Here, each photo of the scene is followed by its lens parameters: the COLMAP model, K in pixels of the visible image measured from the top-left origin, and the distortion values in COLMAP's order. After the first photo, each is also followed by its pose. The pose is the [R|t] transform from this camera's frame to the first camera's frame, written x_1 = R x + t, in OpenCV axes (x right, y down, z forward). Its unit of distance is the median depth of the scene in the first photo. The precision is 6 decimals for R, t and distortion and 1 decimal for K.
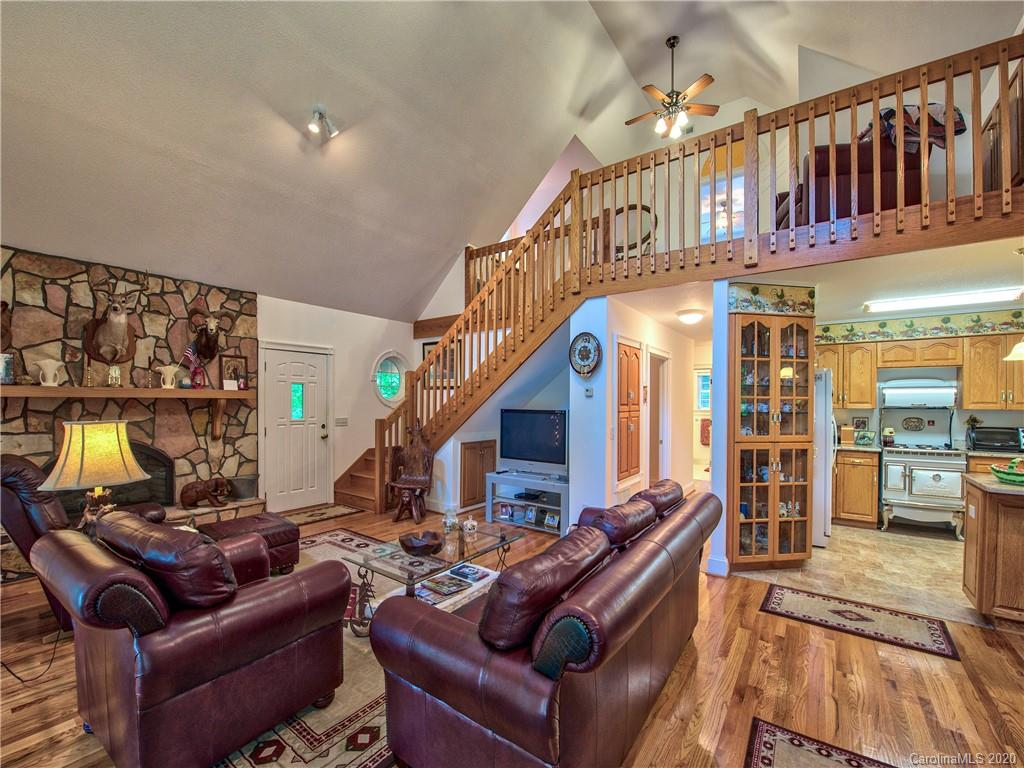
lens RADIAL K [[418.8, 0, 515.2], [0, 418.8, 407.9], [0, 0, 1]] dist [-0.020161, -0.000248]
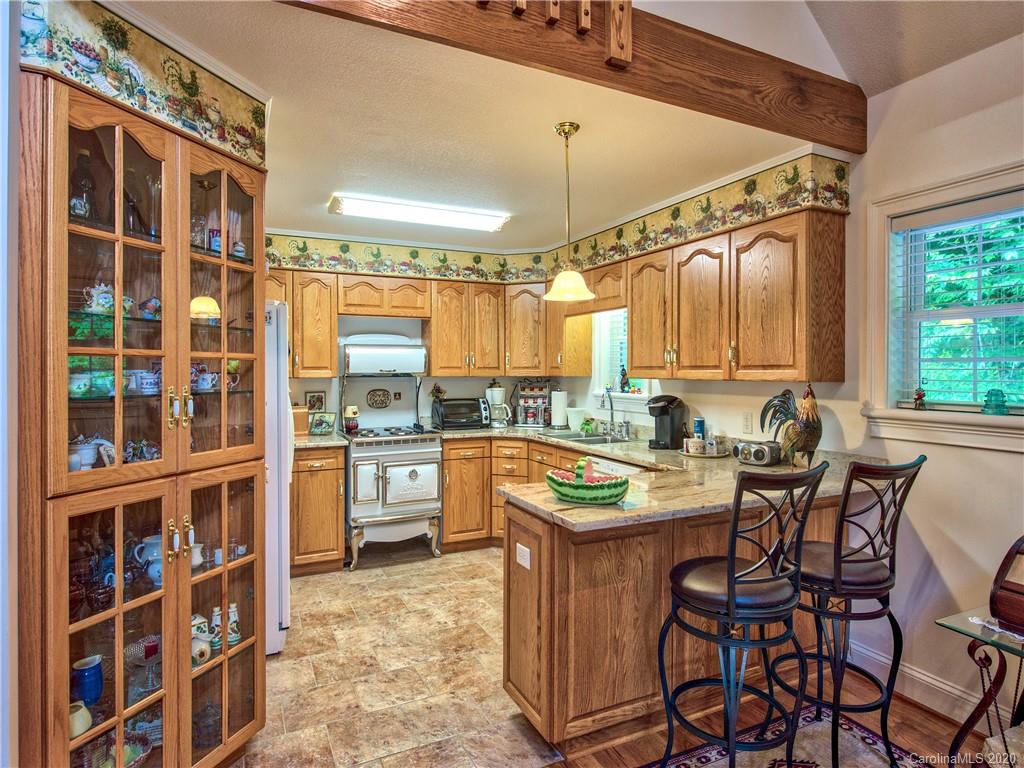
lens RADIAL K [[584.6, 0, 514.3], [0, 584.6, 367.7], [0, 0, 1]] dist [0.000044, -0.001045]
pose [[0.476842, -0.001214, 0.878988, 0.236040], [0.014779, 0.999869, -0.006637, -0.003253], [-0.878865, 0.016155, 0.476797, 0.369502]]
